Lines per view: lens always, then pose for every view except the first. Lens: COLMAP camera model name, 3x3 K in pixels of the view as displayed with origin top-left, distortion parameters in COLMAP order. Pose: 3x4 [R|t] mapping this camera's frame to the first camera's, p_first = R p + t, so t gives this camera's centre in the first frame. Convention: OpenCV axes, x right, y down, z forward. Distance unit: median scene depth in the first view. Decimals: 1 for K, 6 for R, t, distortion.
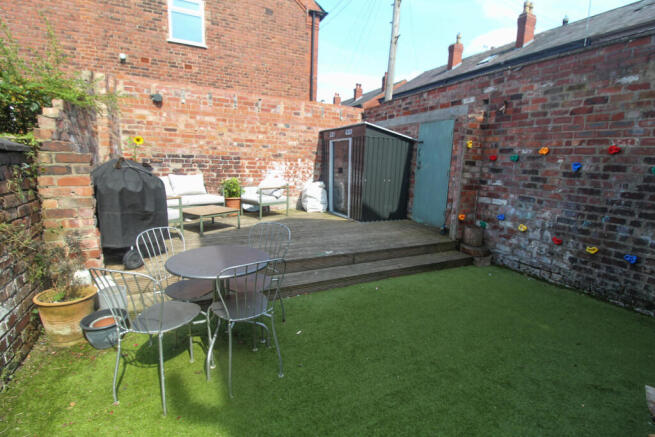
lens RADIAL K [[307.2, 0, 327.3], [0, 307.2, 218.5], [0, 0, 1]] dist [-0.009566, -0.004841]
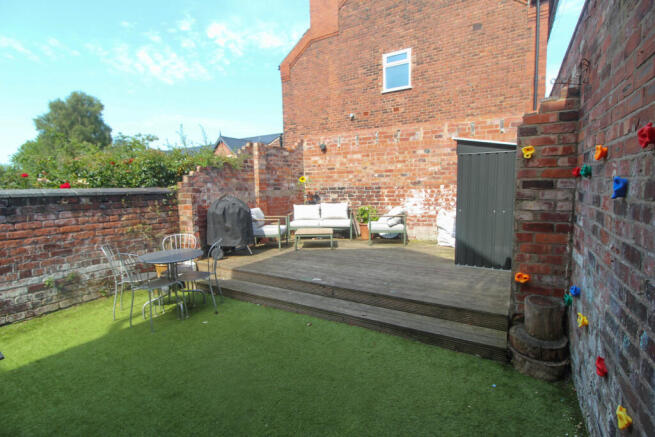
lens RADIAL K [[307.2, 0, 328.0], [0, 307.2, 218.1], [0, 0, 1]] dist [-0.009566, -0.004841]
pose [[0.537756, 0.042603, -0.842023, 0.535724], [-0.113769, 0.993255, -0.022403, -0.045397], [0.835389, 0.107843, 0.538976, 0.277635]]
